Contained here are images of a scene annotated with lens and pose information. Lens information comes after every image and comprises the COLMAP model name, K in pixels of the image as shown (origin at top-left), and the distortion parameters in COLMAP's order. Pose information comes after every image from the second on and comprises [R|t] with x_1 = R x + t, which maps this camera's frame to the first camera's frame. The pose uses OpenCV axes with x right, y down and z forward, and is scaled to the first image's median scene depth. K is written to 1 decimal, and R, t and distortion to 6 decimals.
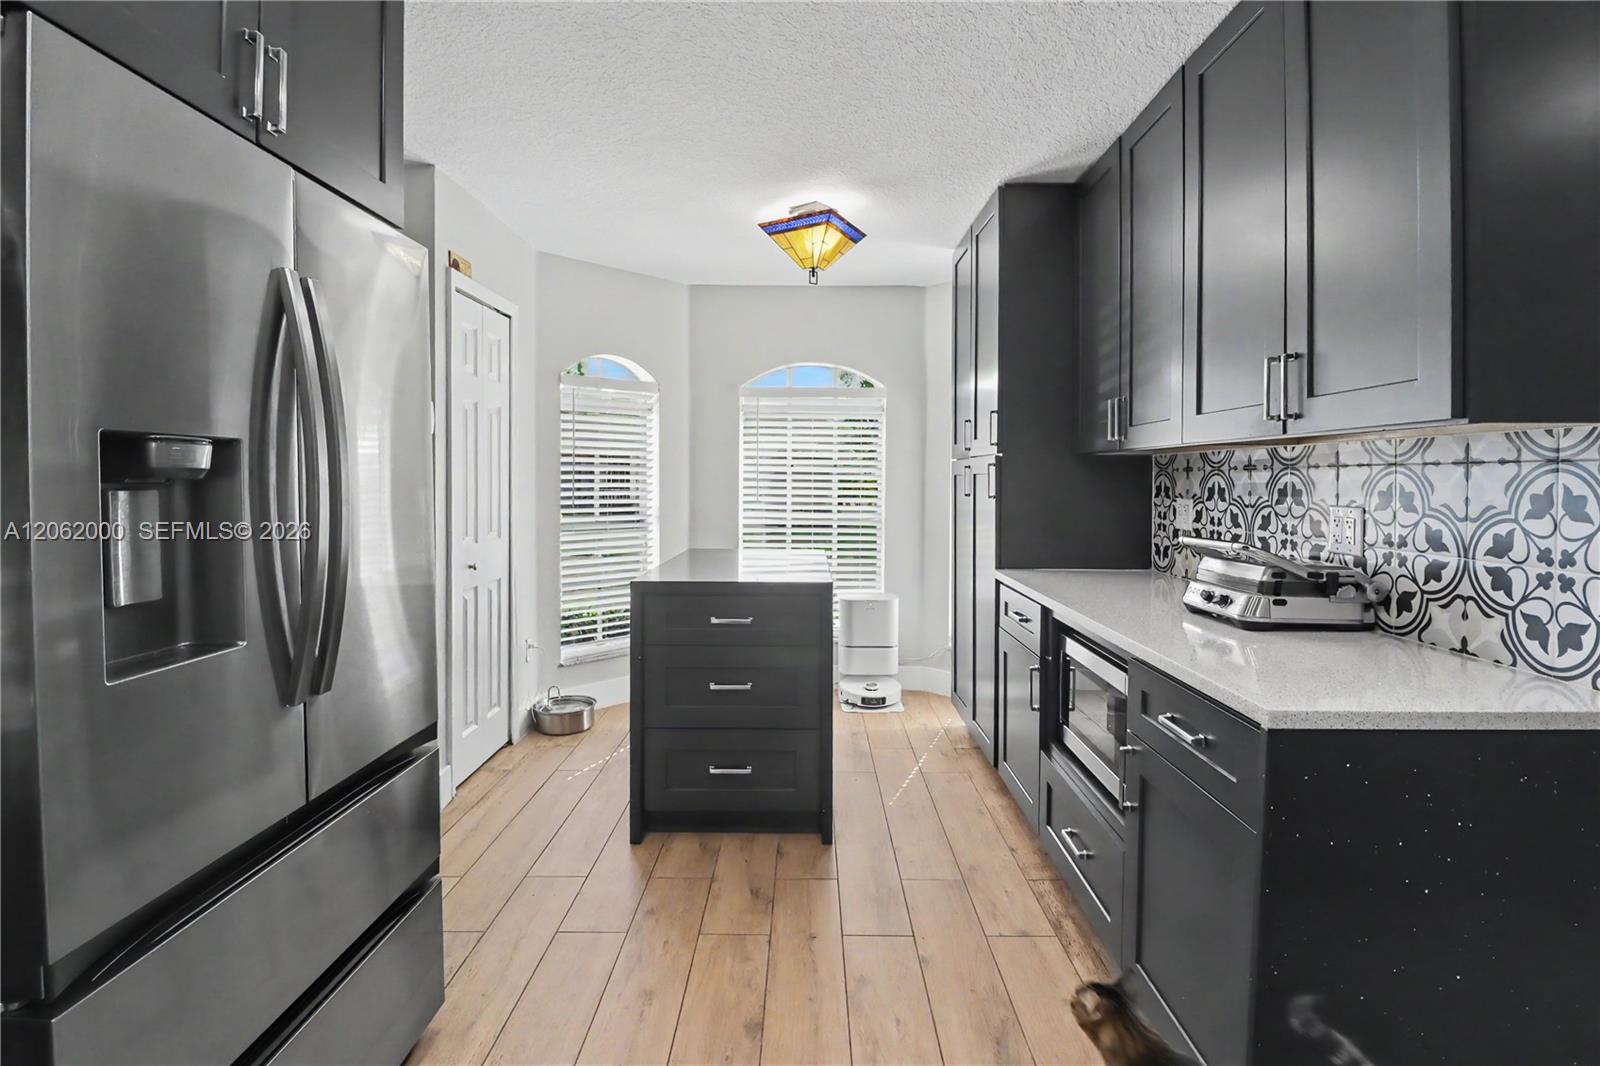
lens RADIAL K [[764.7, 0, 798.6], [0, 764.7, 511.2], [0, 0, 1]] dist [-0.001586, -0.012875]
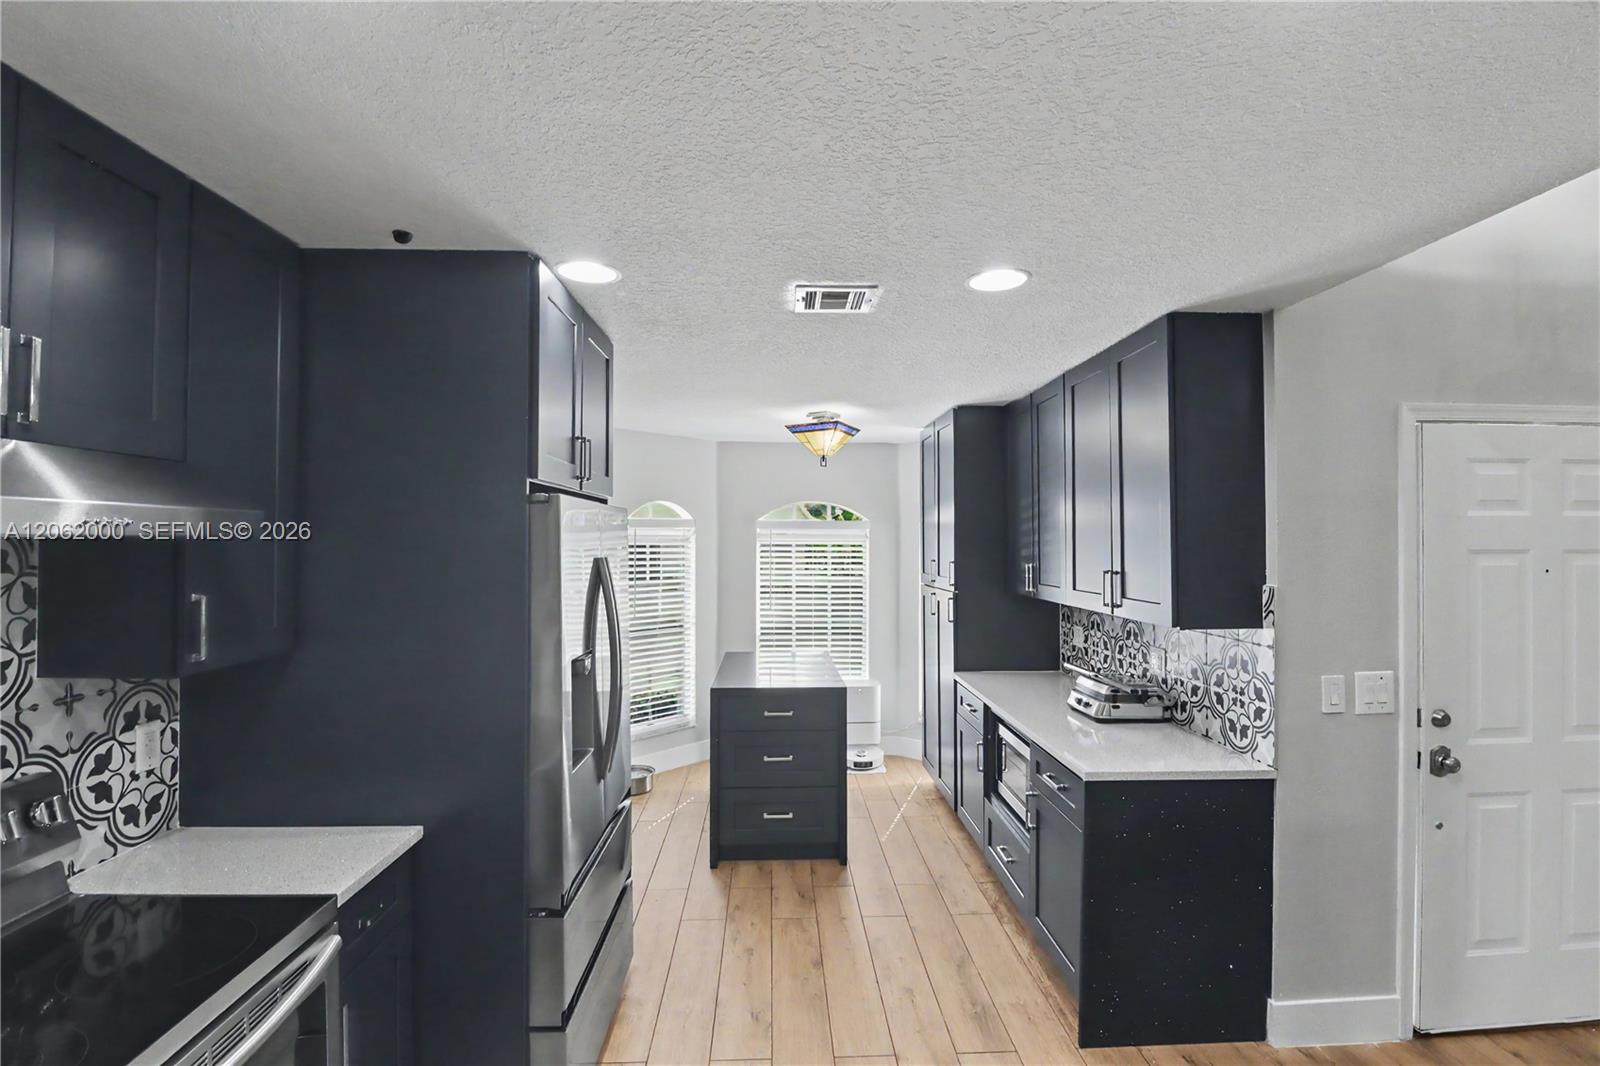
lens RADIAL K [[756.2, 0, 804.5], [0, 756.2, 546.0], [0, 0, 1]] dist [-0.002797, -0.000511]
pose [[0.998308, -0.003049, 0.058060, -0.133517], [0.004971, 0.999444, -0.032977, -0.146669], [-0.057927, 0.033210, 0.997768, -0.522693]]
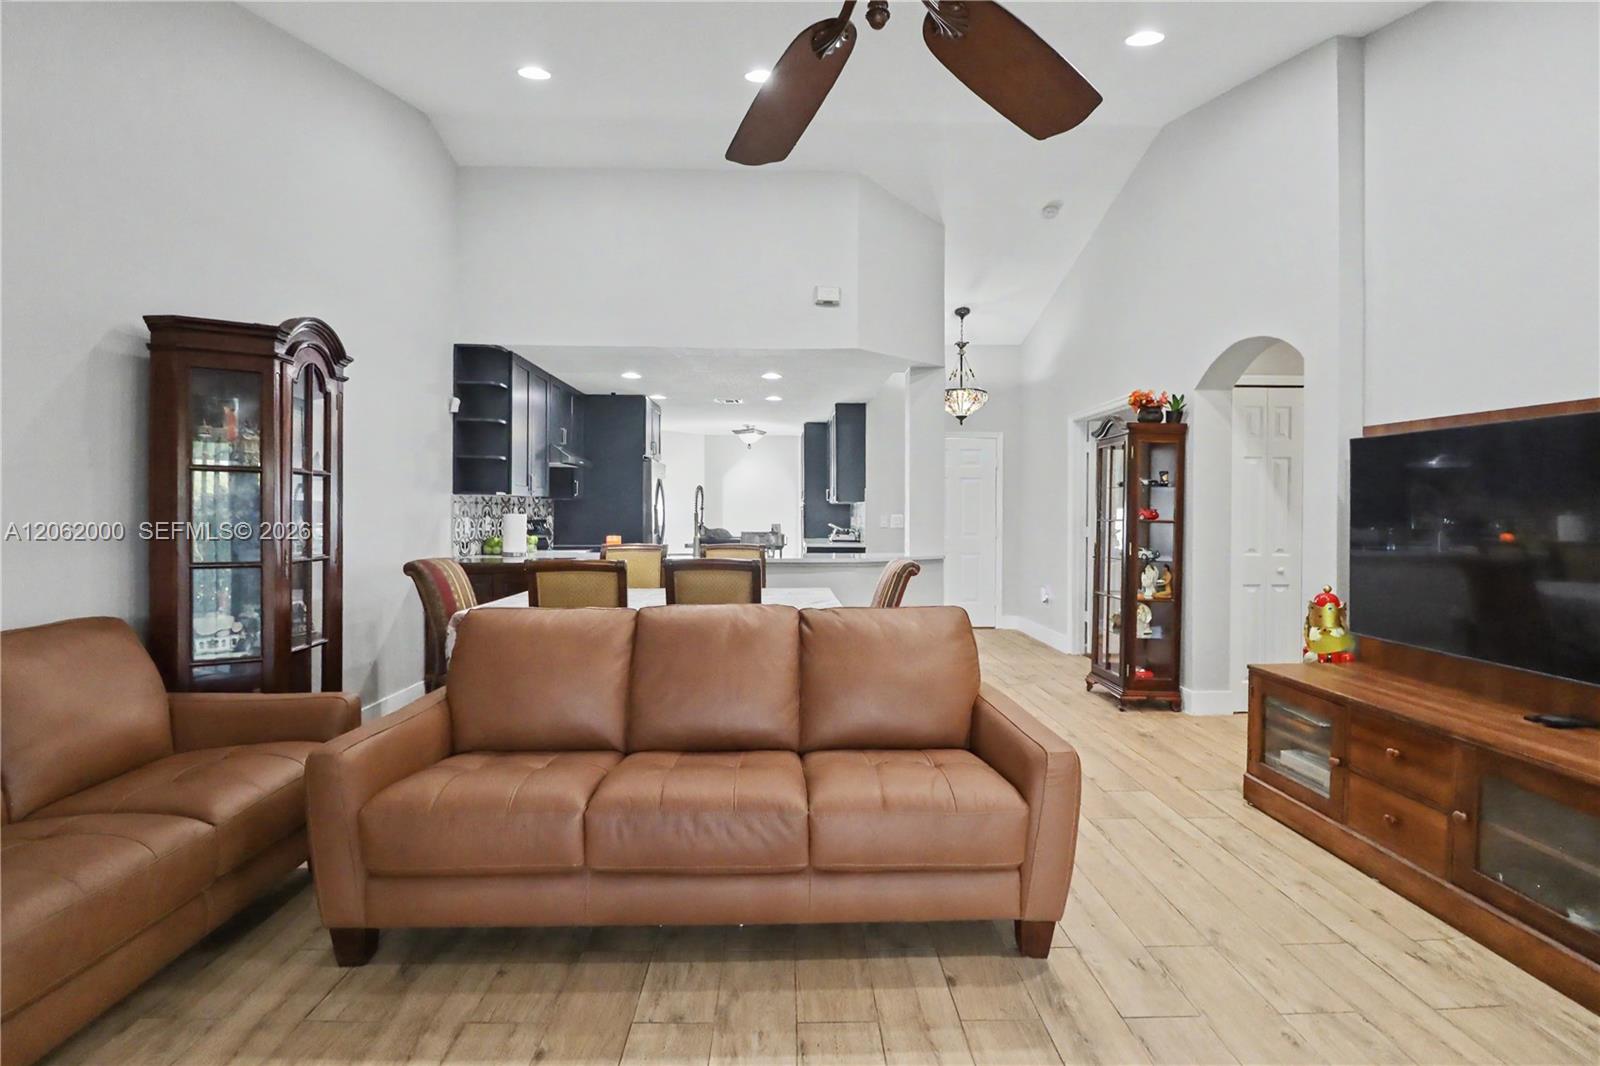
lens RADIAL K [[764.7, 0, 798.6], [0, 764.7, 511.2], [0, 0, 1]] dist [-0.001586, -0.012875]
pose [[0.999478, 0.000855, 0.032300, 0.165692], [0.000562, 0.999039, -0.043834, 0.131288], [-0.032307, 0.043829, 0.998517, -2.927924]]
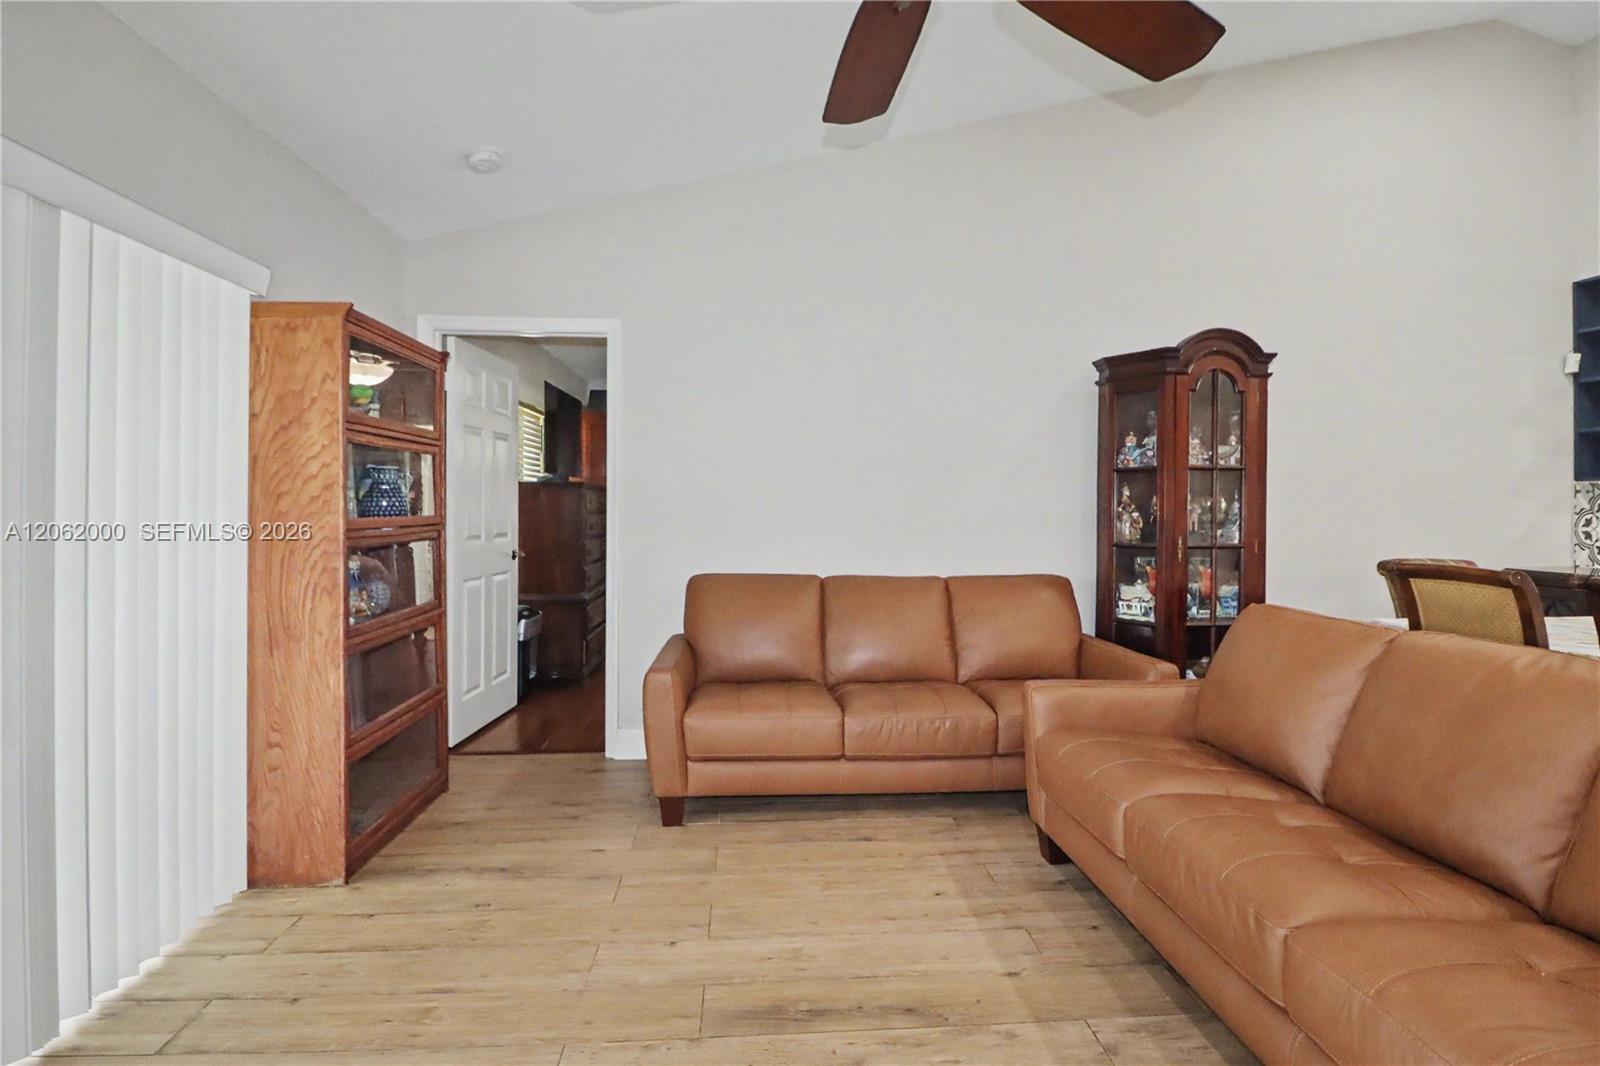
lens RADIAL K [[764.7, 0, 798.6], [0, 764.7, 511.2], [0, 0, 1]] dist [-0.001586, -0.012875]
pose [[0.080393, 0.004057, -0.996755, 0.745112], [-0.043136, 0.999069, 0.000588, 0.122145], [0.995829, 0.042948, 0.080493, -2.499124]]
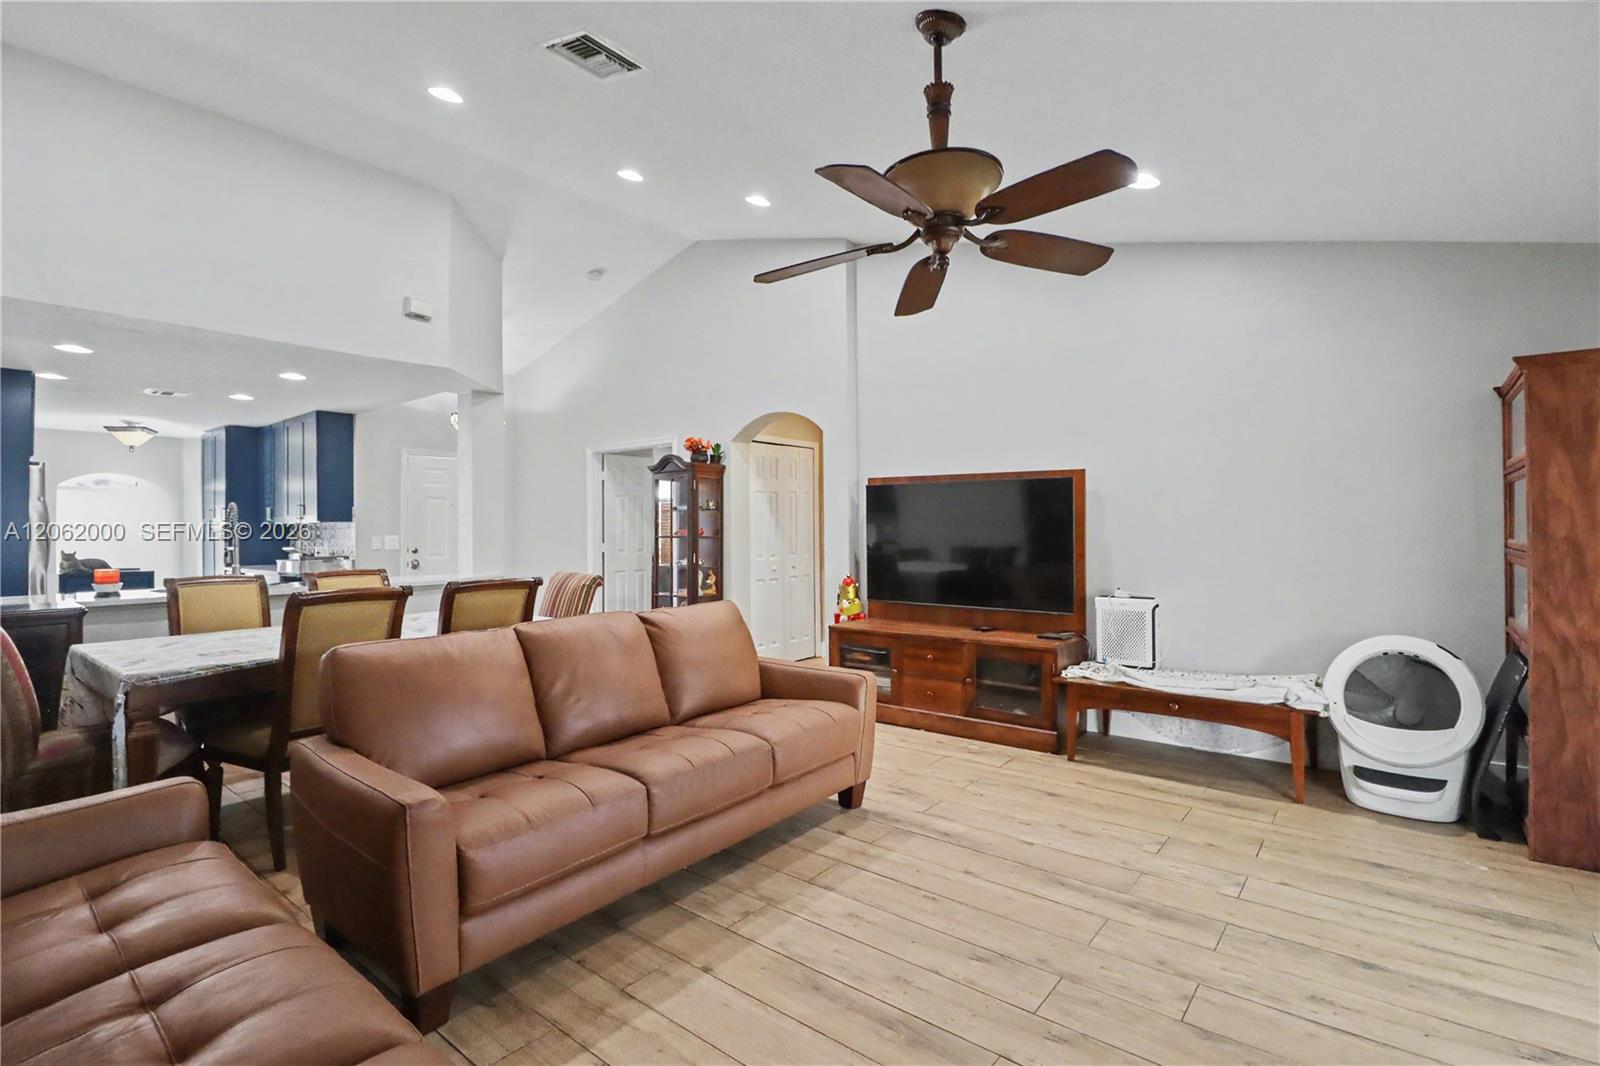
lens RADIAL K [[744.0, 0, 804.9], [0, 744.0, 520.0], [0, 0, 1]] dist [-0.002138, -0.011209]
pose [[0.619312, 0.001960, 0.785143, -0.668334], [0.043449, 0.998379, -0.036764, 0.123037], [-0.783942, 0.056882, 0.618222, -2.840316]]
